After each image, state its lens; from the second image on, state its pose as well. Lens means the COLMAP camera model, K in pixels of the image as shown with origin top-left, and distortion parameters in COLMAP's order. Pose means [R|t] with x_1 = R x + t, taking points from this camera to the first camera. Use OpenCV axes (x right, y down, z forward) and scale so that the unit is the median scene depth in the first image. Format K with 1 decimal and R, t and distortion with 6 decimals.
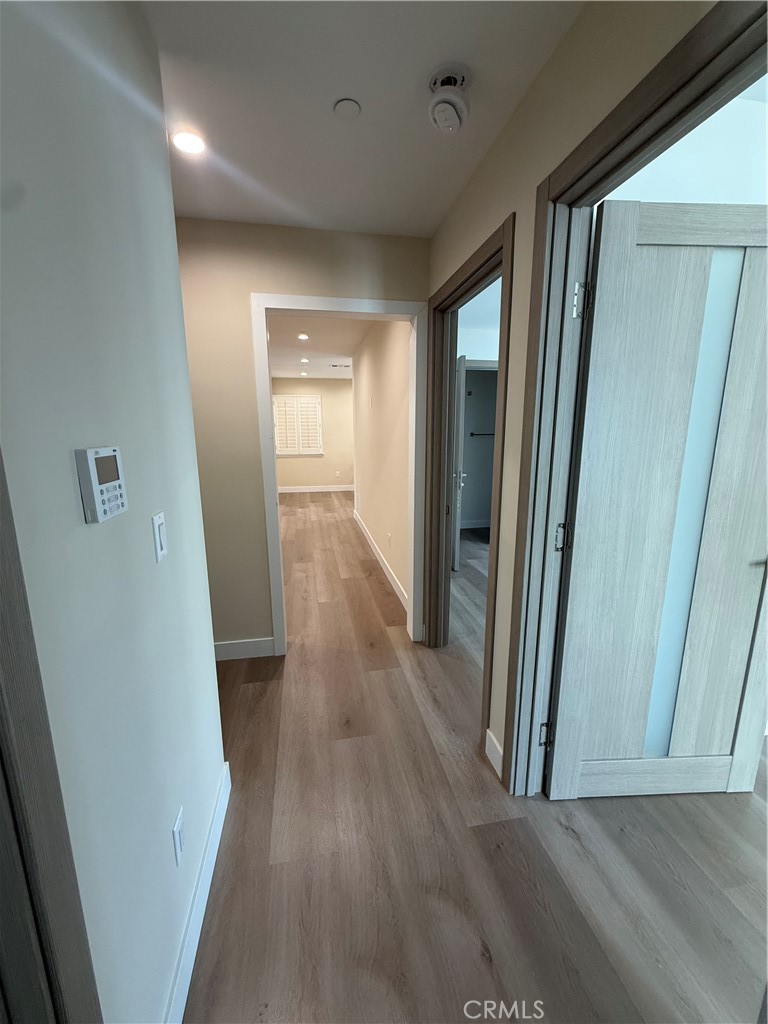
lens RADIAL K [[409.1, 0, 386.2], [0, 409.1, 513.4], [0, 0, 1]] dist [-0.001844, -0.000112]
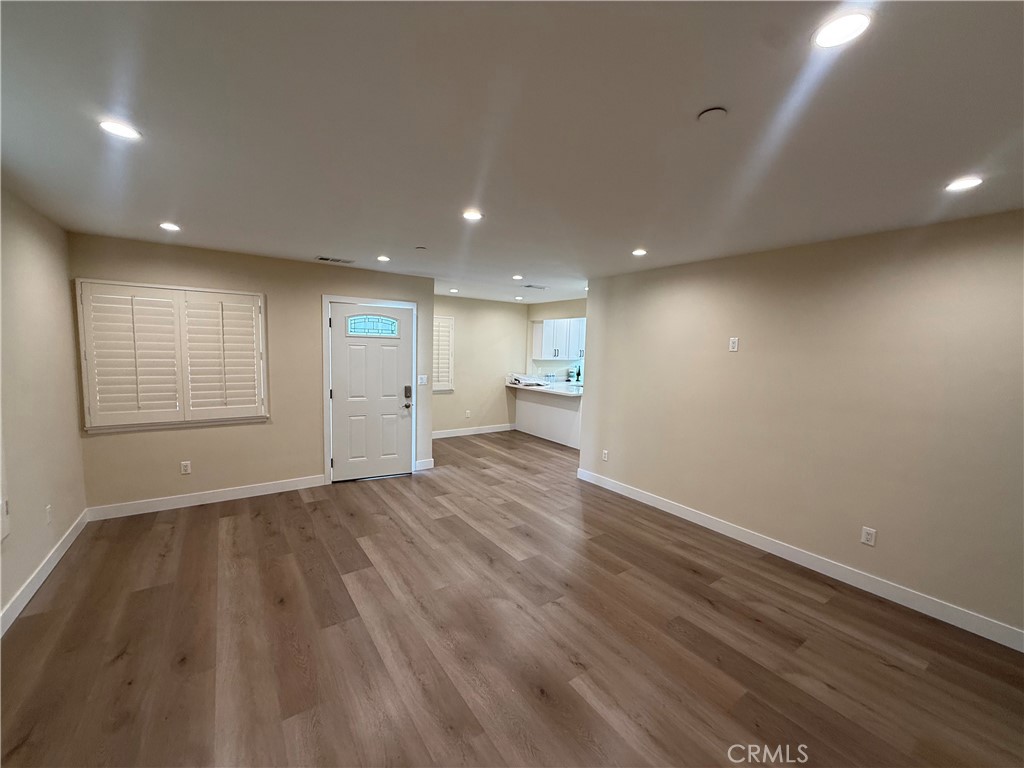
lens RADIAL K [[409.1, 0, 511.7], [0, 409.1, 388.8], [0, 0, 1]] dist [-0.001844, -0.000112]
pose [[0.912613, -0.015177, 0.408542, -0.498898], [0.054733, 0.994850, -0.085308, -0.097882], [-0.405143, 0.100214, 0.908744, 0.318853]]
